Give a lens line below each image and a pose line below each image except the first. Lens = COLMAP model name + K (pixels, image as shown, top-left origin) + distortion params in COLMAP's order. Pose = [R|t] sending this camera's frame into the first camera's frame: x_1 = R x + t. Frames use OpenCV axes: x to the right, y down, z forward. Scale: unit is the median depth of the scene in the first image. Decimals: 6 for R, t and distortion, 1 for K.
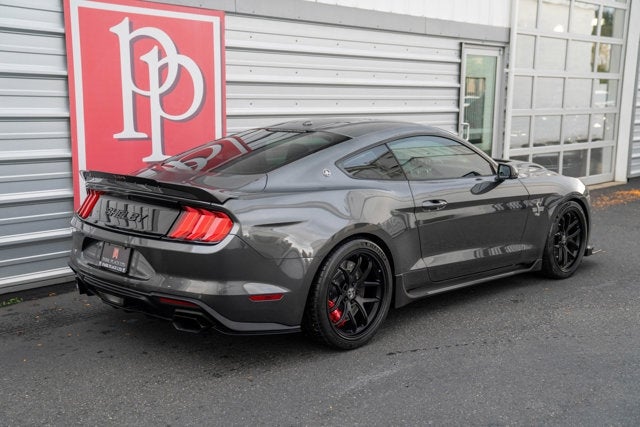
lens RADIAL K [[756.8, 0, 318.5], [0, 756.8, 213.6], [0, 0, 1]] dist [0.111272, 0.000000]
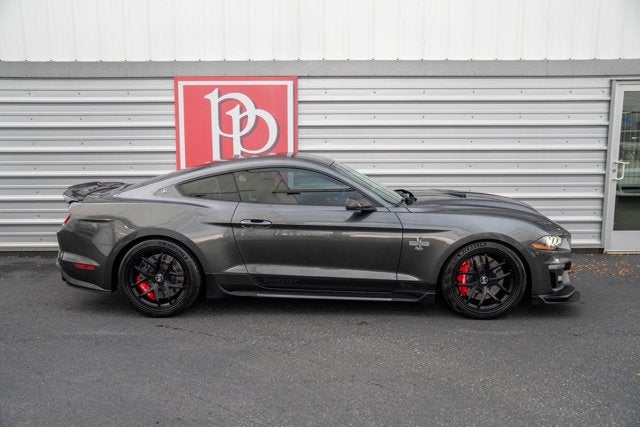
lens RADIAL K [[568.0, 0, 318.8], [0, 568.0, 211.8], [0, 0, 1]] dist [-0.027208, 0.019992]
pose [[0.680460, 0.085253, -0.727809, 0.726921], [-0.101111, 0.994632, 0.021975, -0.049960], [0.725776, 0.058637, 0.685428, 0.362478]]
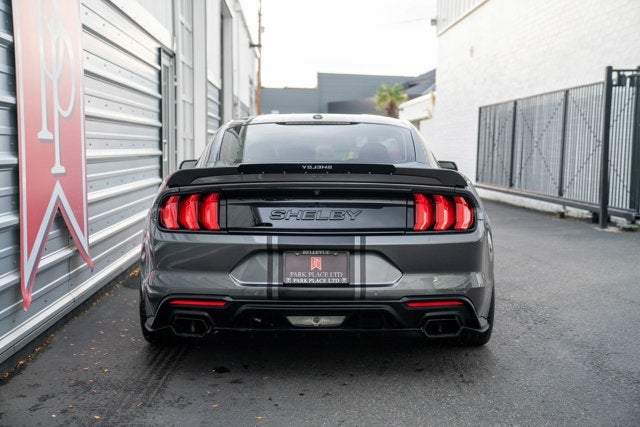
lens RADIAL K [[919.6, 0, 317.6], [0, 919.6, 218.0], [0, 0, 1]] dist [0.216845, 0.000000]
pose [[0.712755, -0.060164, 0.698828, -0.664154], [0.108393, 0.993794, -0.024994, 0.020641], [-0.692988, 0.093563, 0.714852, 0.217974]]
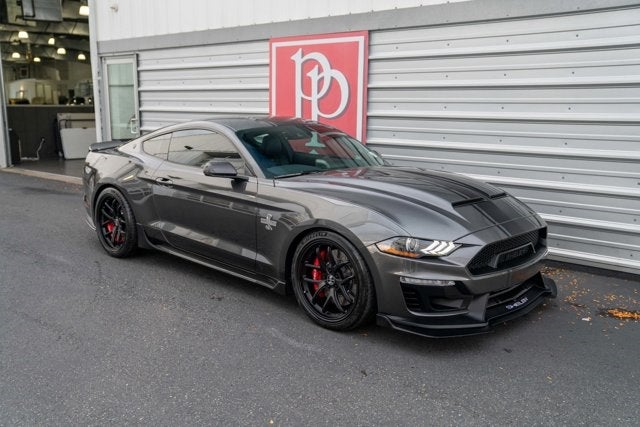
lens RADIAL K [[623.1, 0, 318.7], [0, 623.1, 214.4], [0, 0, 1]] dist [0.018745, 0.000000]
pose [[0.021586, 0.168830, -0.985409, 0.976333], [-0.159056, 0.973665, 0.163334, -0.139164], [0.987034, 0.153209, 0.047871, 0.991546]]
